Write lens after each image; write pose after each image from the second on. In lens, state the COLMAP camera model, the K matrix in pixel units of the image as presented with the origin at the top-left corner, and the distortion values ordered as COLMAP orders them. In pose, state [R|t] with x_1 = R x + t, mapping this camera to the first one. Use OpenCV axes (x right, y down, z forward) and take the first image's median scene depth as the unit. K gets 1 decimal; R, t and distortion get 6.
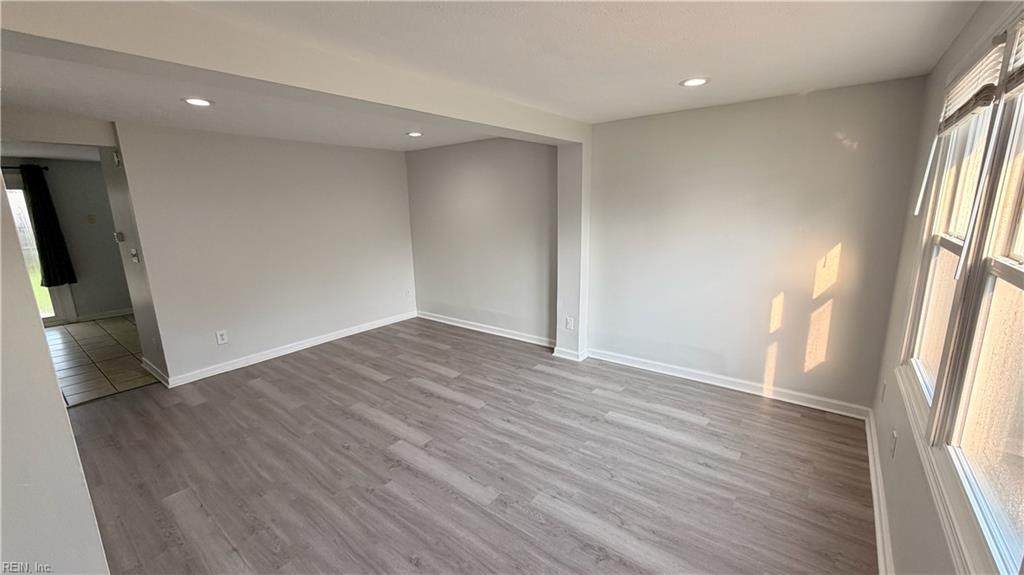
lens RADIAL K [[409.8, 0, 512.0], [0, 409.8, 287.5], [0, 0, 1]] dist [0.001635, 0.000107]
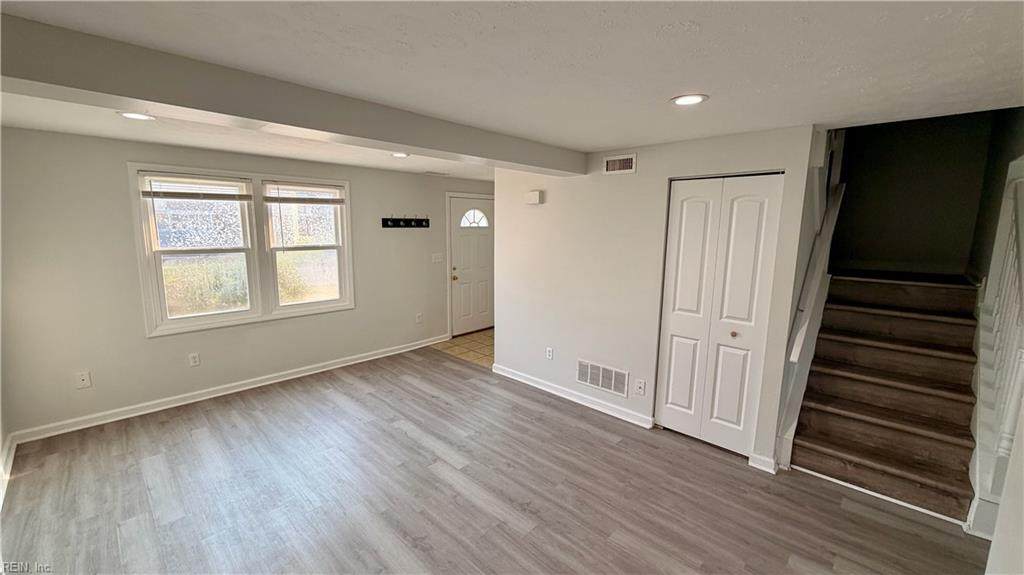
lens RADIAL K [[409.8, 0, 512.0], [0, 409.8, 287.5], [0, 0, 1]] dist [0.001635, 0.000107]
pose [[-0.995302, -0.006012, 0.096630, -0.526019], [0.028442, 0.935876, 0.351179, -0.411555], [-0.092545, 0.352277, -0.931309, 1.879612]]
